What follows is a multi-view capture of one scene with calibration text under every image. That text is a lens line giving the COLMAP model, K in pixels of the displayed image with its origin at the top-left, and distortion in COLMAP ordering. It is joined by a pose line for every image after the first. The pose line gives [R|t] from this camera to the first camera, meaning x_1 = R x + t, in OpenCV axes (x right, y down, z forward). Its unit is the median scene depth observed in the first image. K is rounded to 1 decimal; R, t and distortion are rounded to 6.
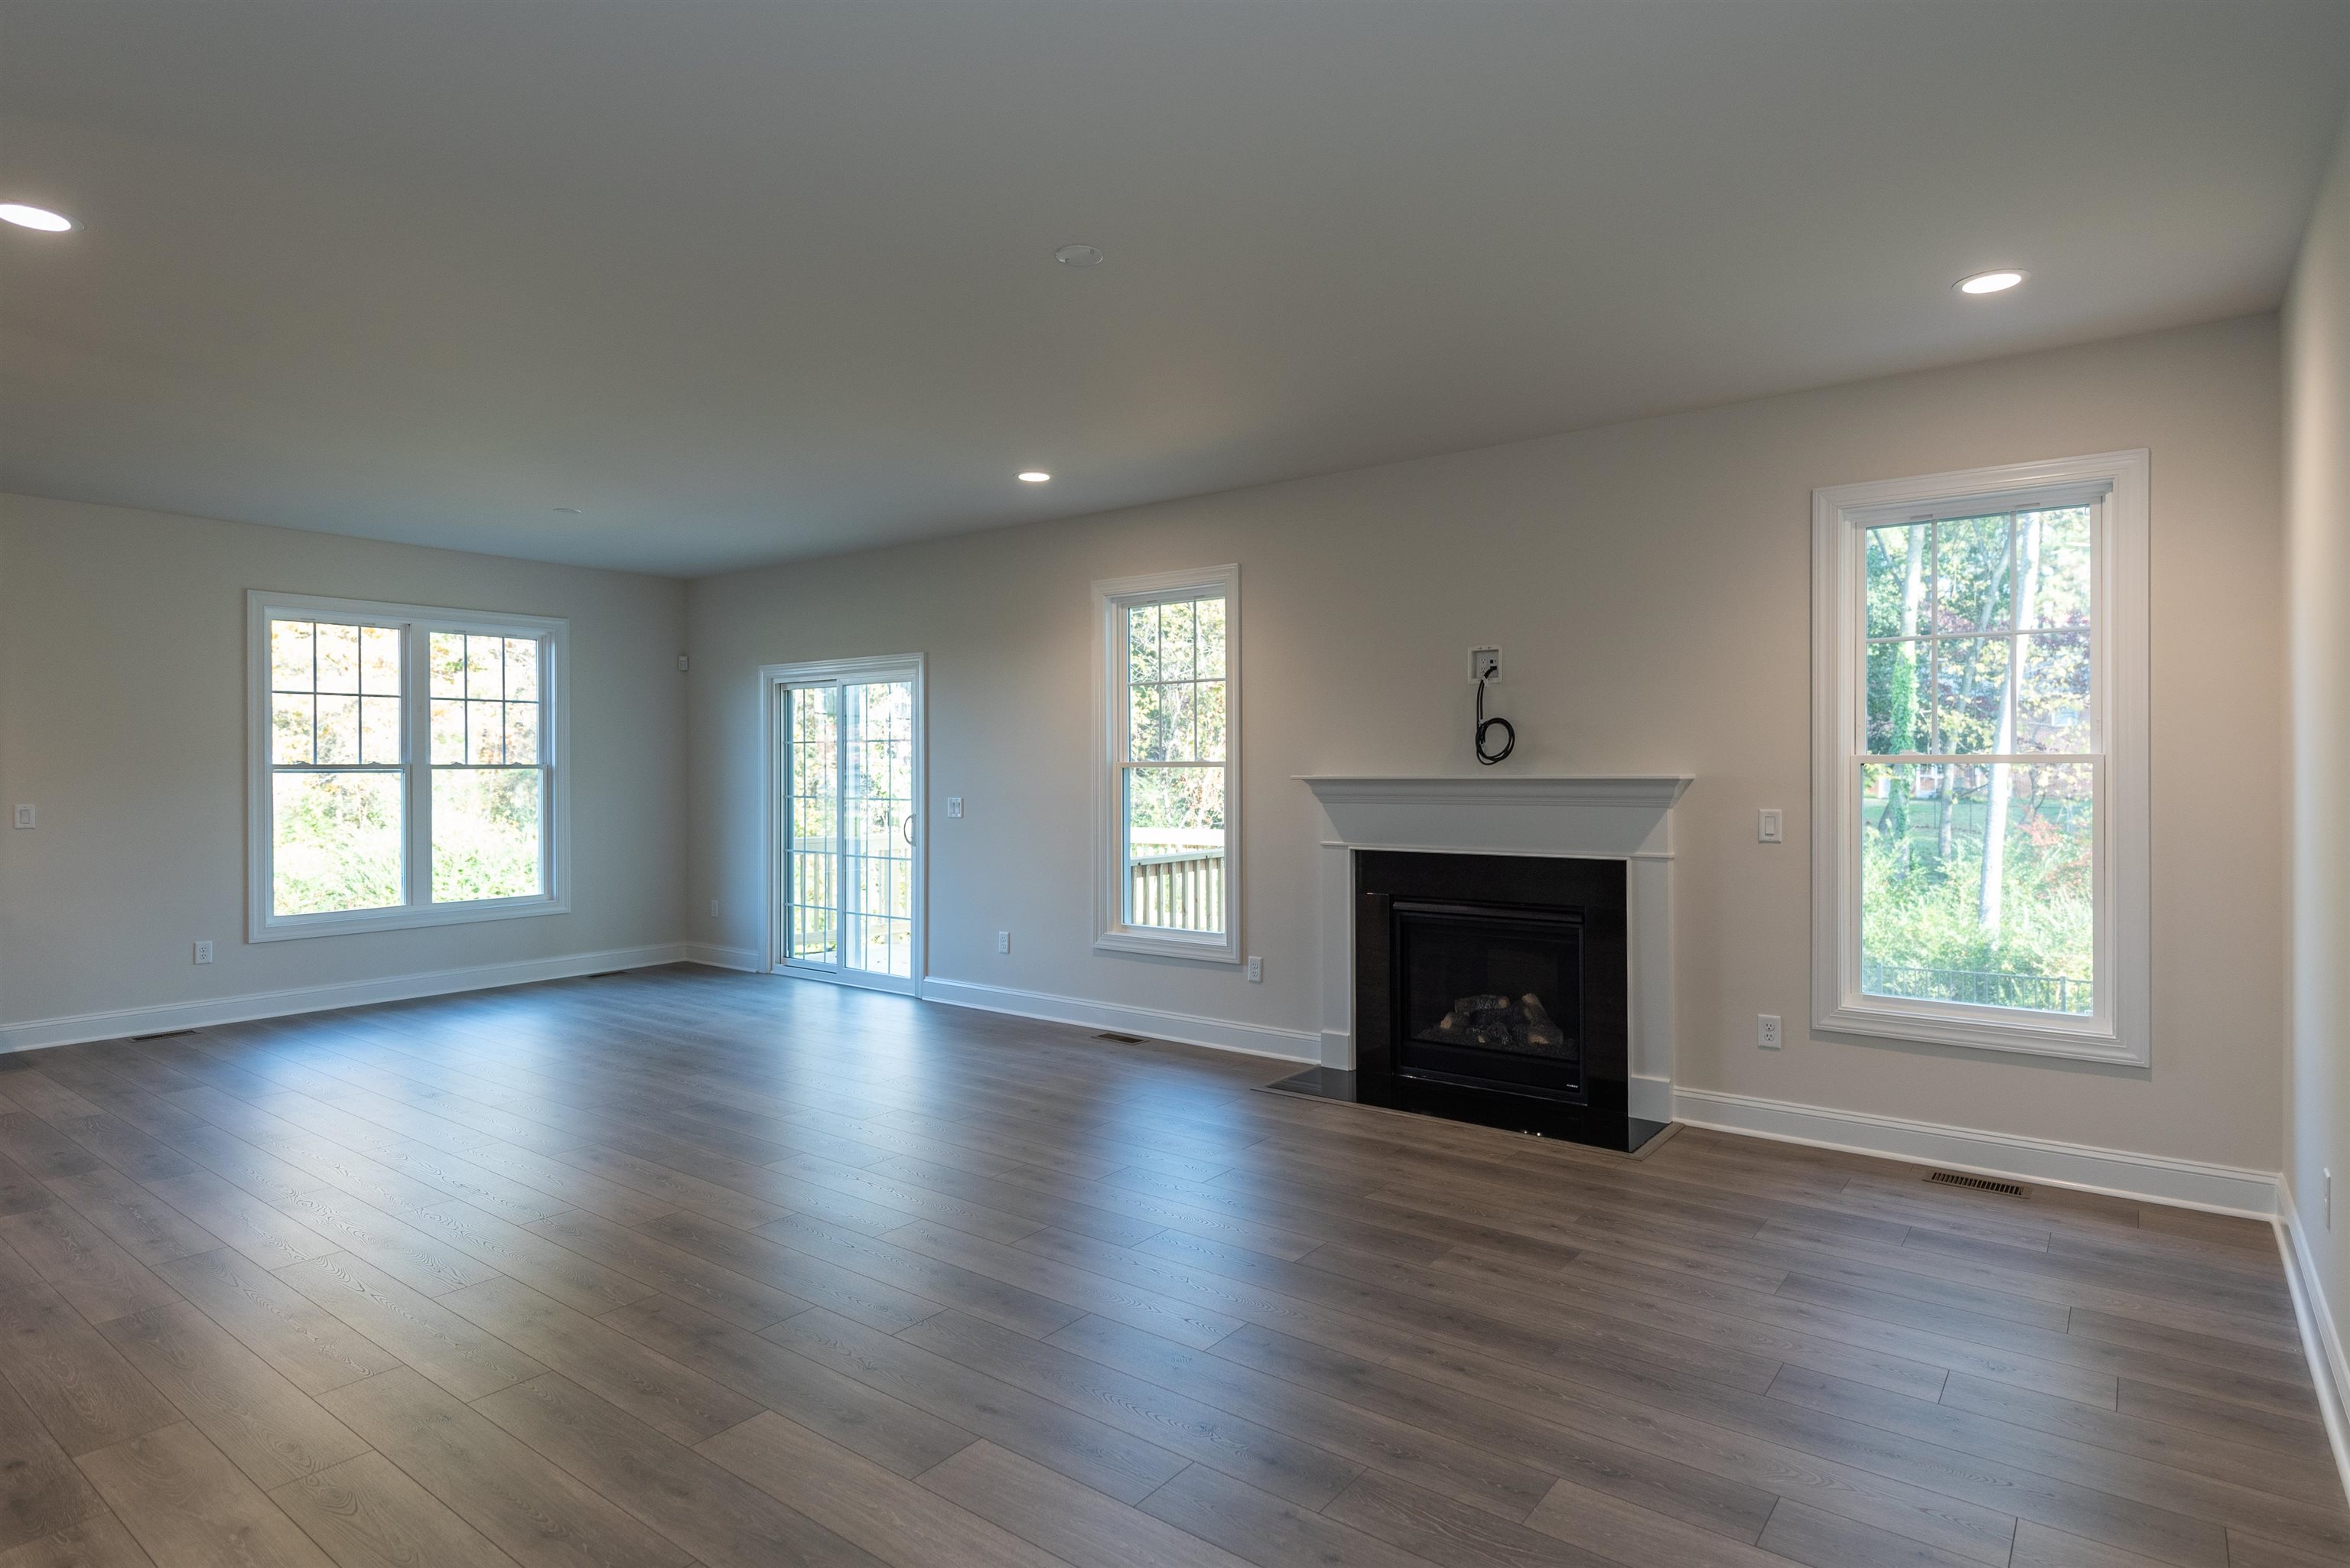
lens RADIAL K [[1250.2, 0, 1194.8], [0, 1250.2, 777.2], [0, 0, 1]] dist [0.022589, 0.000189]
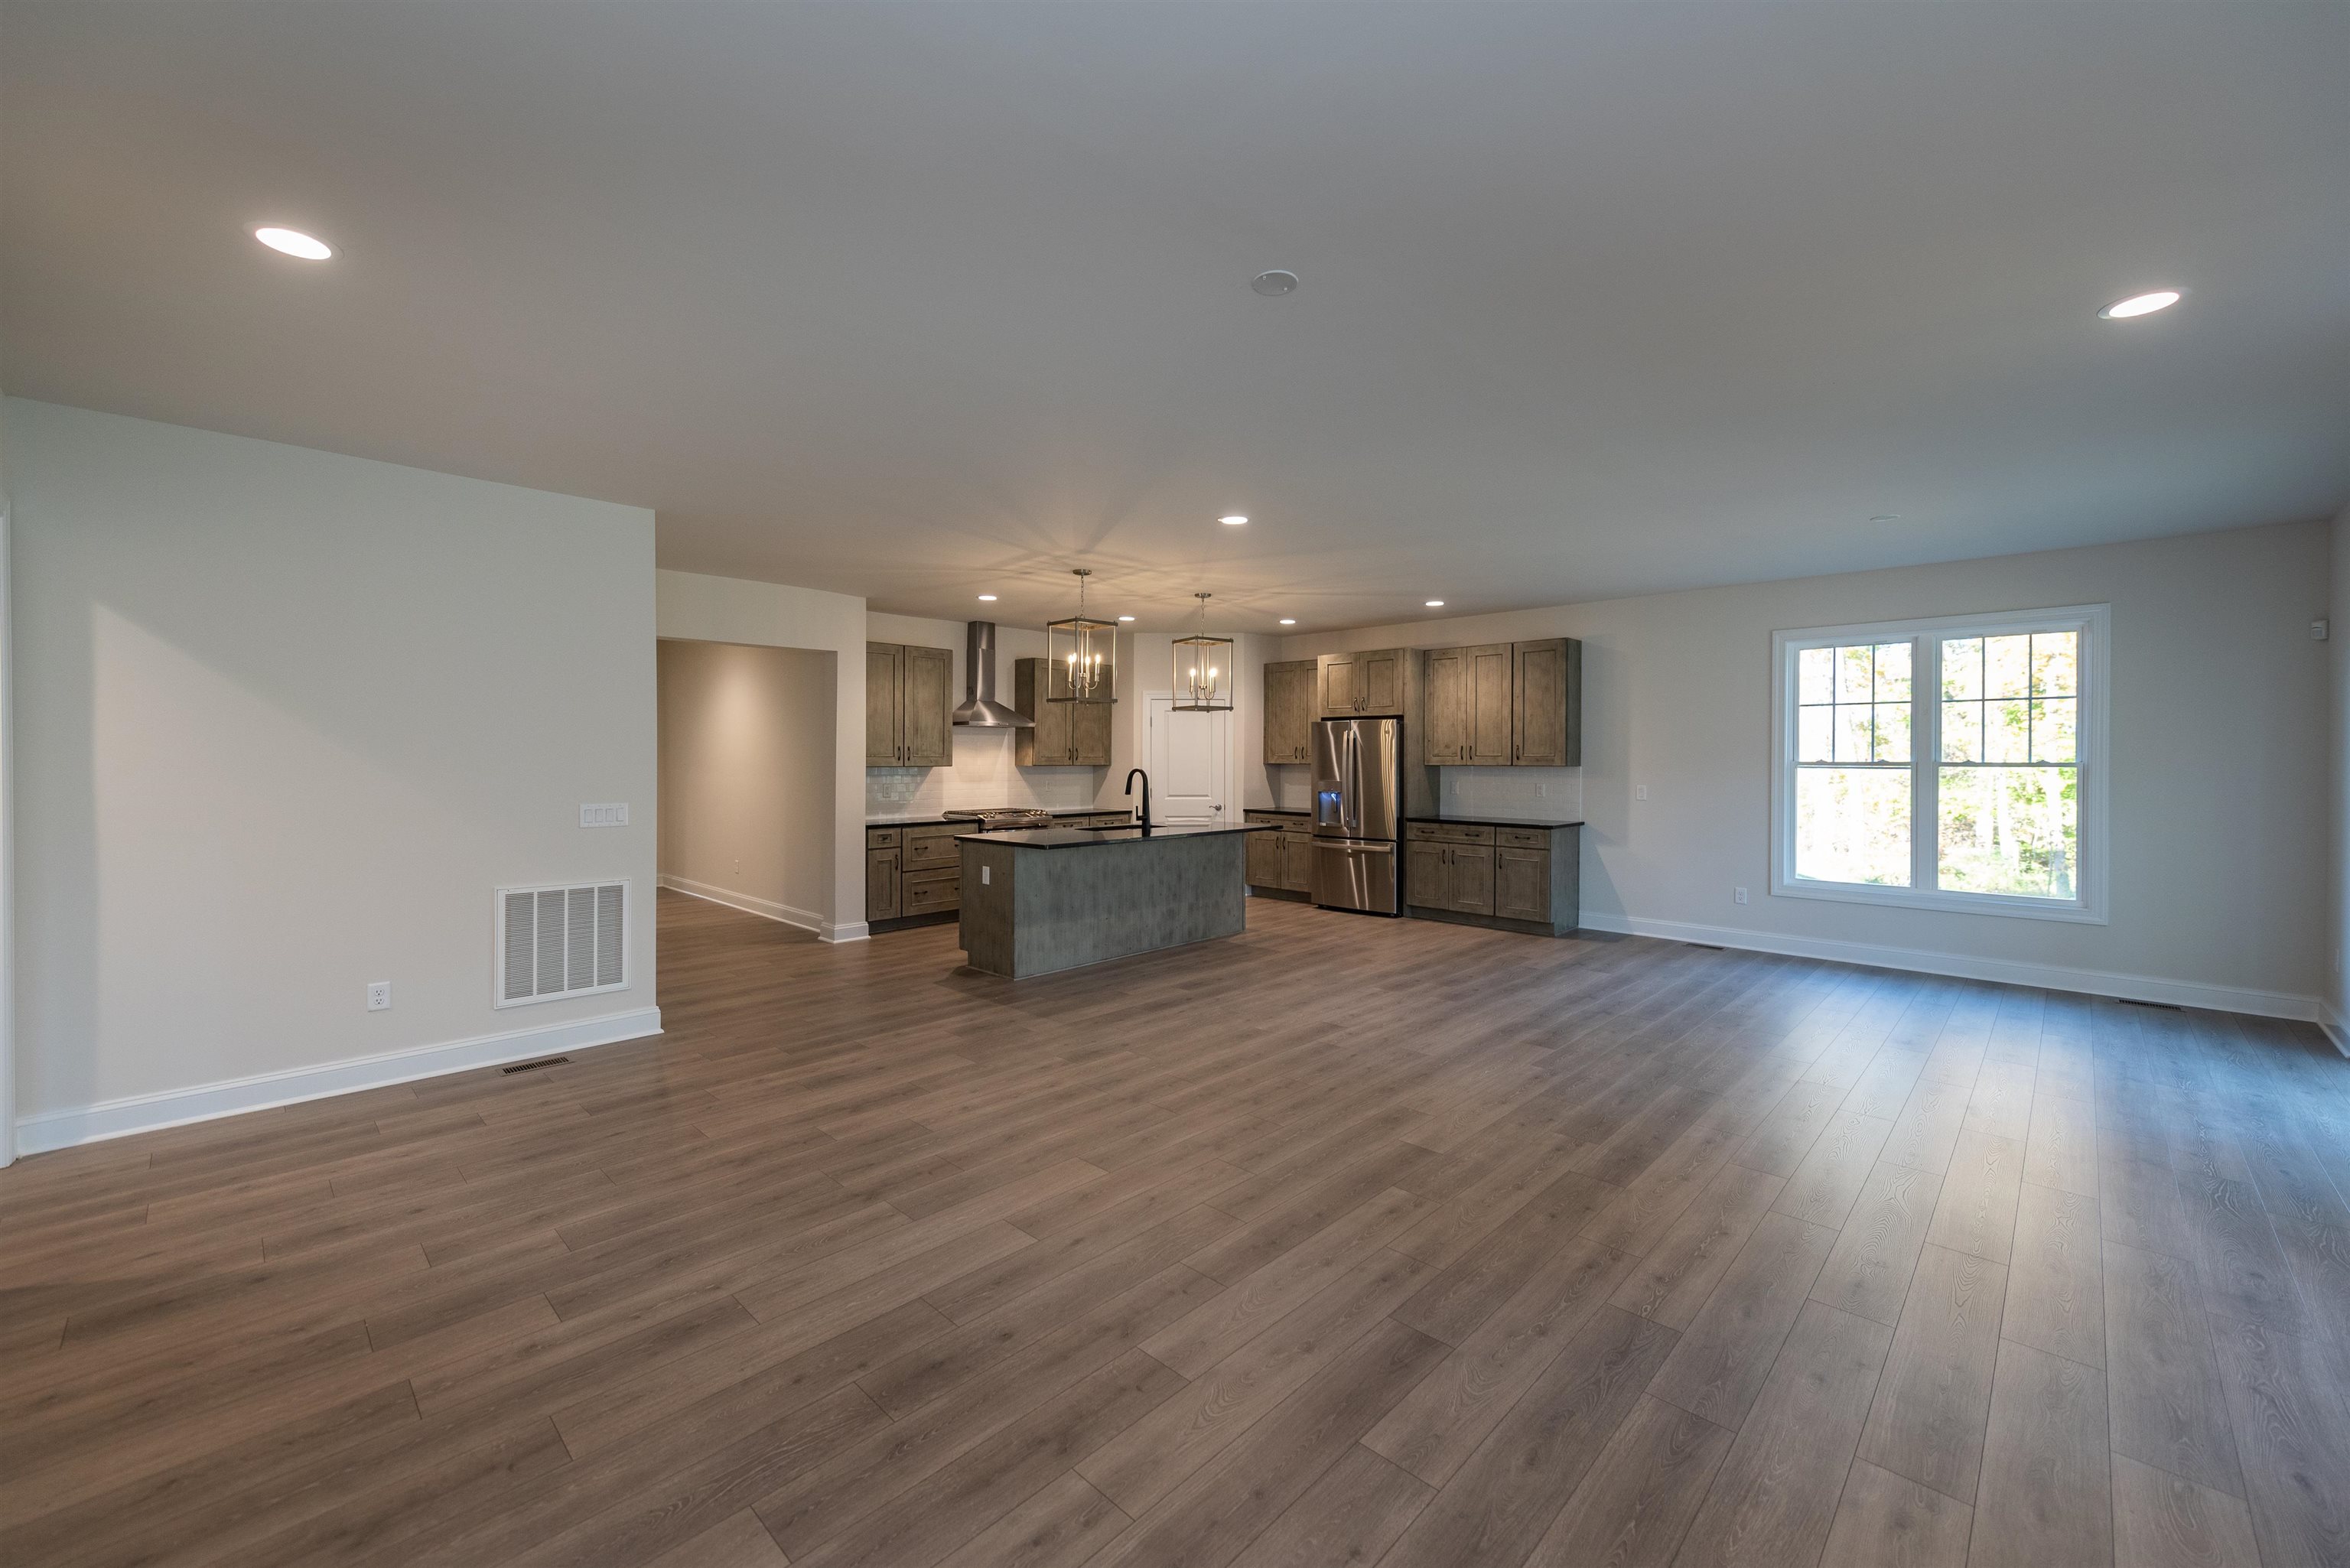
lens RADIAL K [[938.6, 0, 1142.0], [0, 938.6, 762.0], [0, 0, 1]] dist [0.009479, -0.001010]
pose [[-0.143954, 0.009802, -0.989536, 0.316898], [-0.009886, 0.999887, 0.011343, -0.013537], [0.989535, 0.011415, -0.143841, 0.458678]]
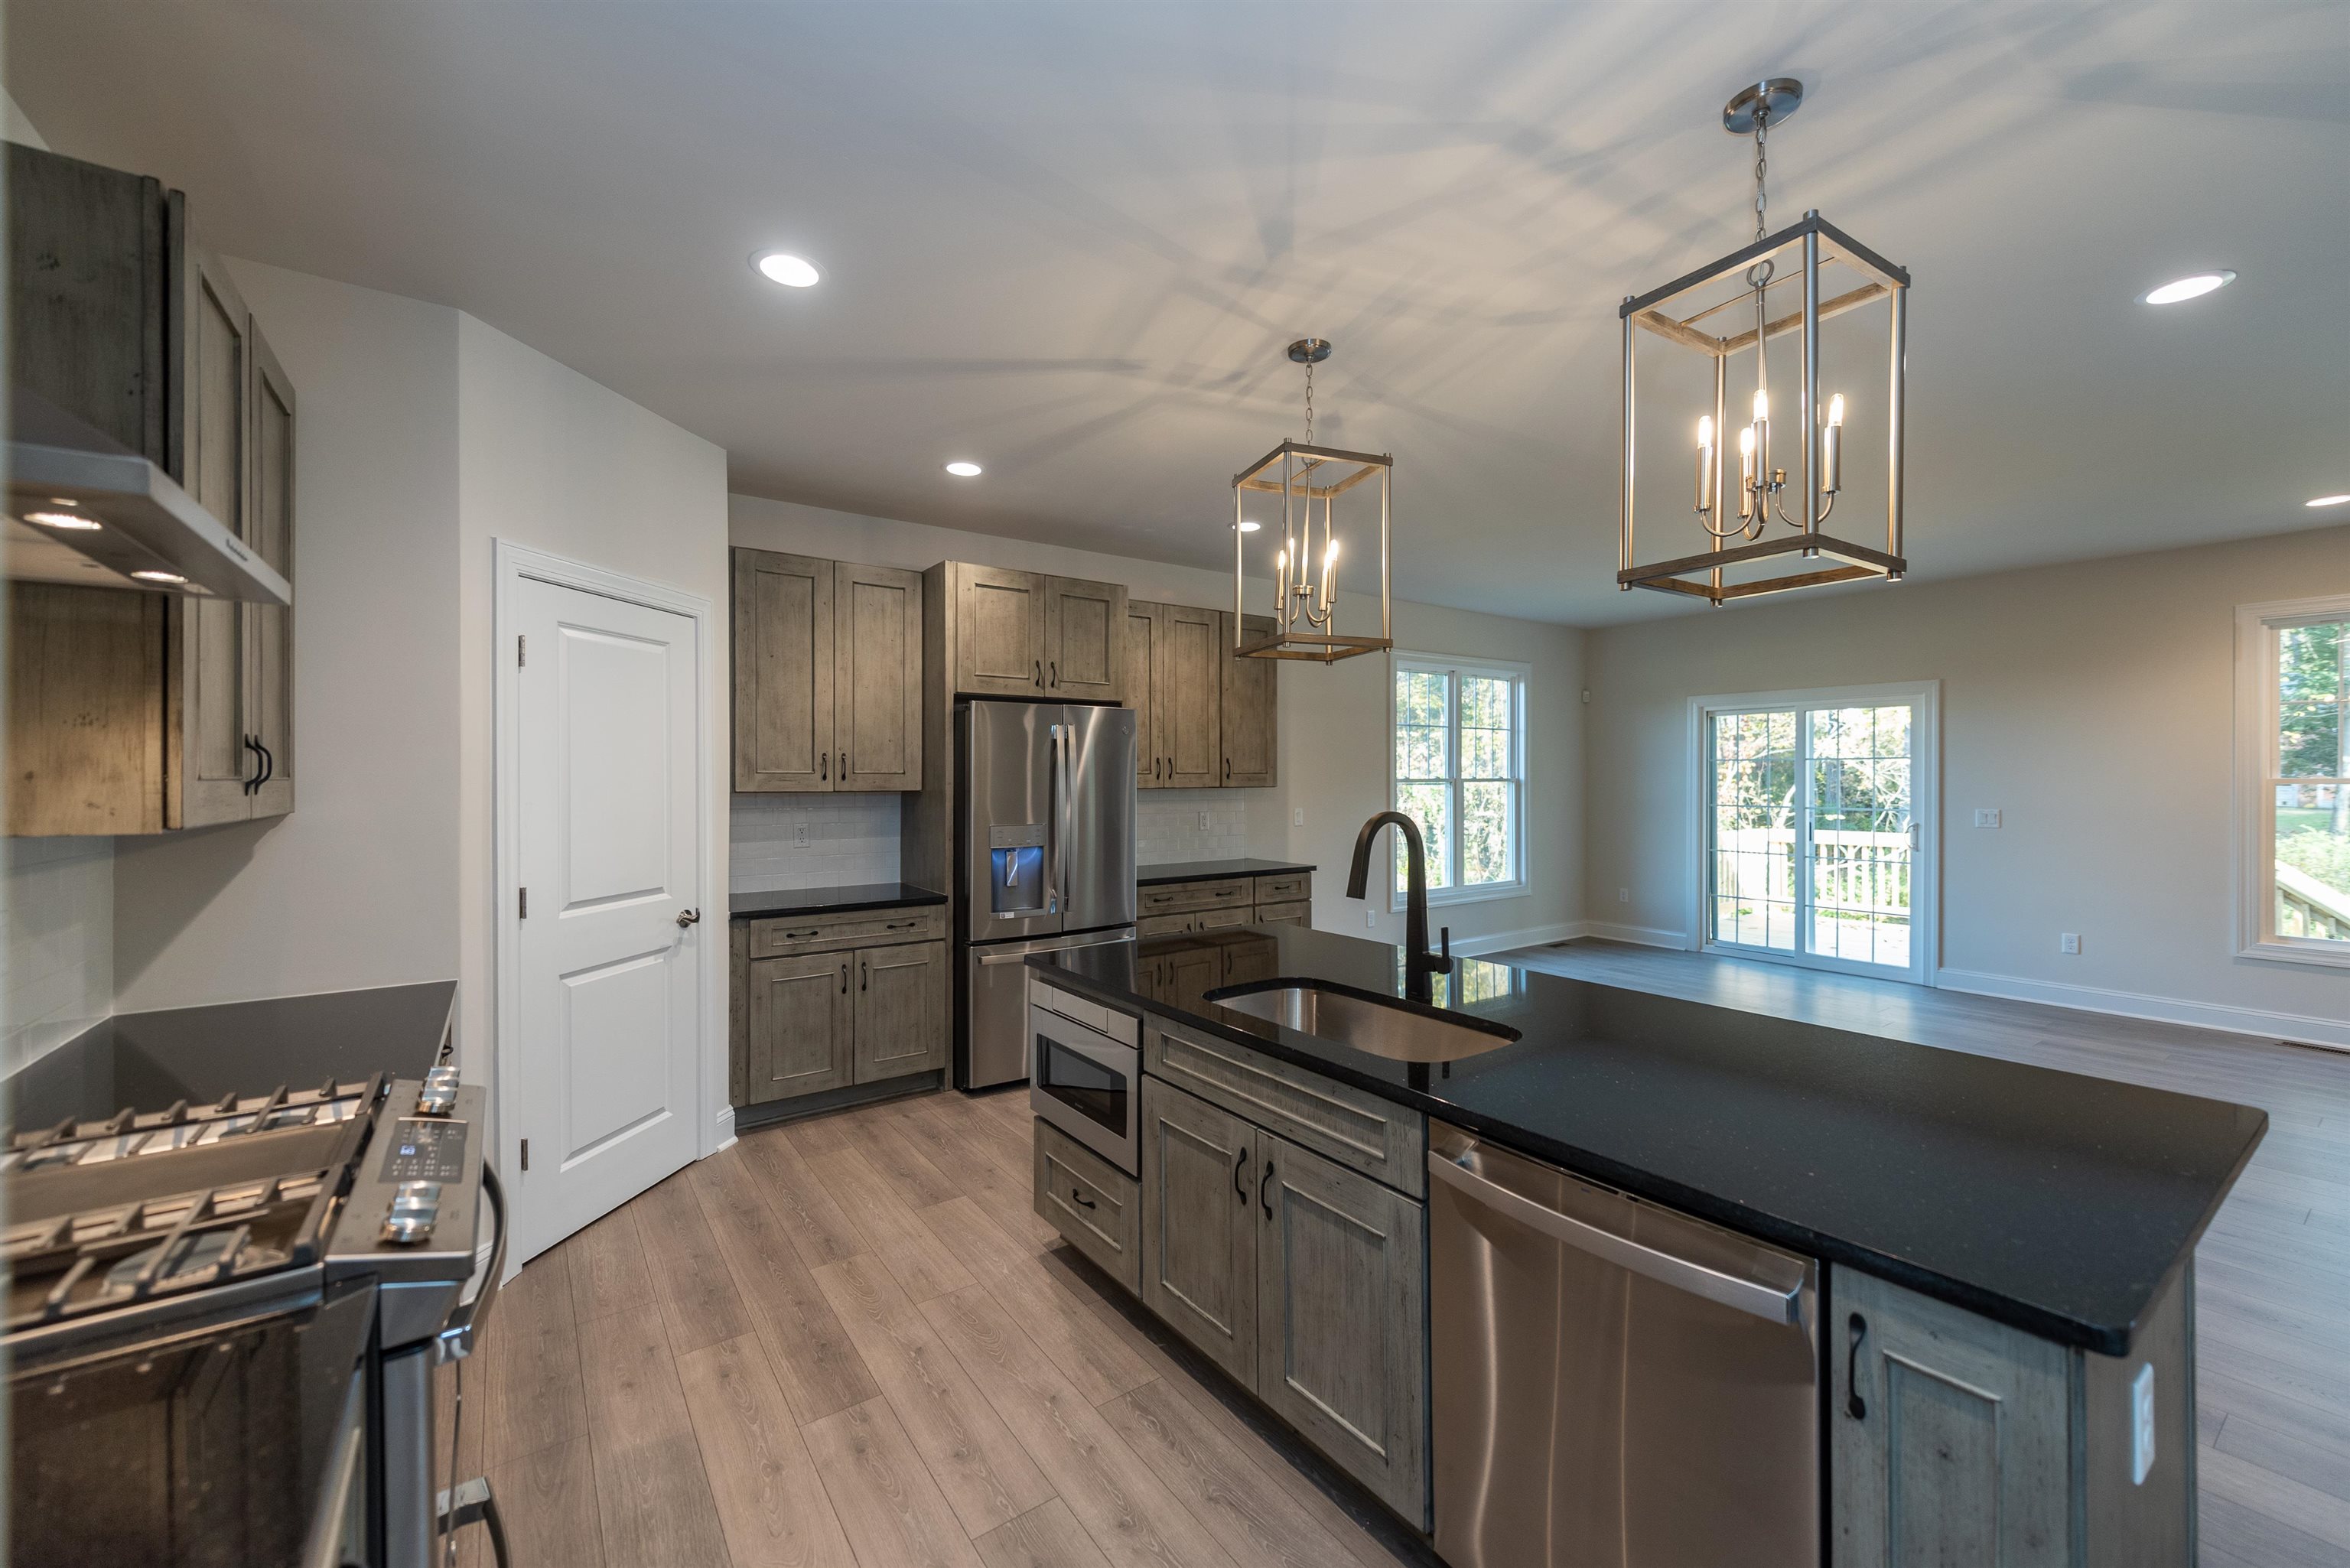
lens RADIAL K [[938.6, 0, 1198.9], [0, 938.6, 782.5], [0, 0, 1]] dist [0.009479, -0.001010]
pose [[0.961402, 0.004287, -0.275114, -0.631825], [-0.004438, 0.999990, 0.000074, -0.005090], [0.275111, 0.001150, 0.961412, -0.004113]]
